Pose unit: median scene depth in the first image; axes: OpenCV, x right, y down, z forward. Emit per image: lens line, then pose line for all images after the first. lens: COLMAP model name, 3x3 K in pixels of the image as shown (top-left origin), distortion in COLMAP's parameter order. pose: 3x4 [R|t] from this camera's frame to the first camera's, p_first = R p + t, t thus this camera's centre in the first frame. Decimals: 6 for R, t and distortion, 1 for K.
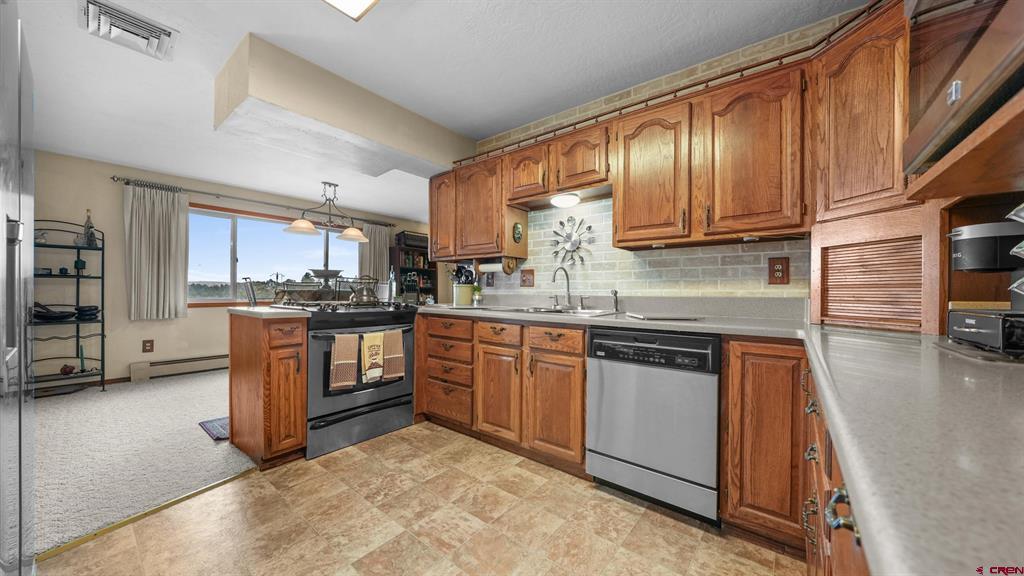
lens RADIAL K [[352.0, 0, 512.0], [0, 352.0, 288.0], [0, 0, 1]] dist [0.014469, 0.000014]
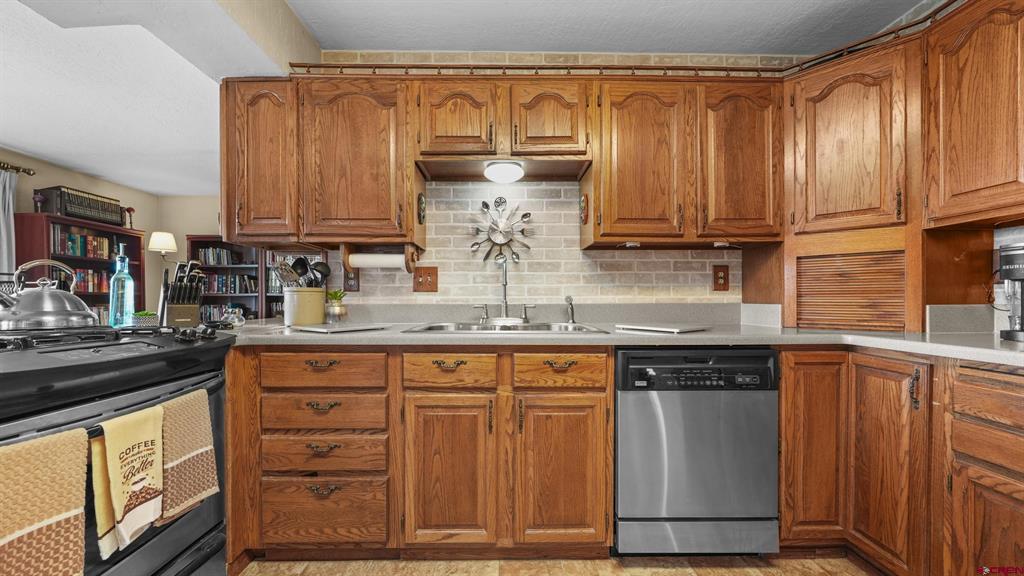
lens RADIAL K [[353.1, 0, 508.6], [0, 353.1, 298.7], [0, 0, 1]] dist [-0.000708, -0.000073]
pose [[0.778521, -0.006625, 0.627584, -0.333309], [-0.000177, 0.999942, 0.010776, 0.001940], [-0.627619, -0.008501, 0.778475, 0.481555]]
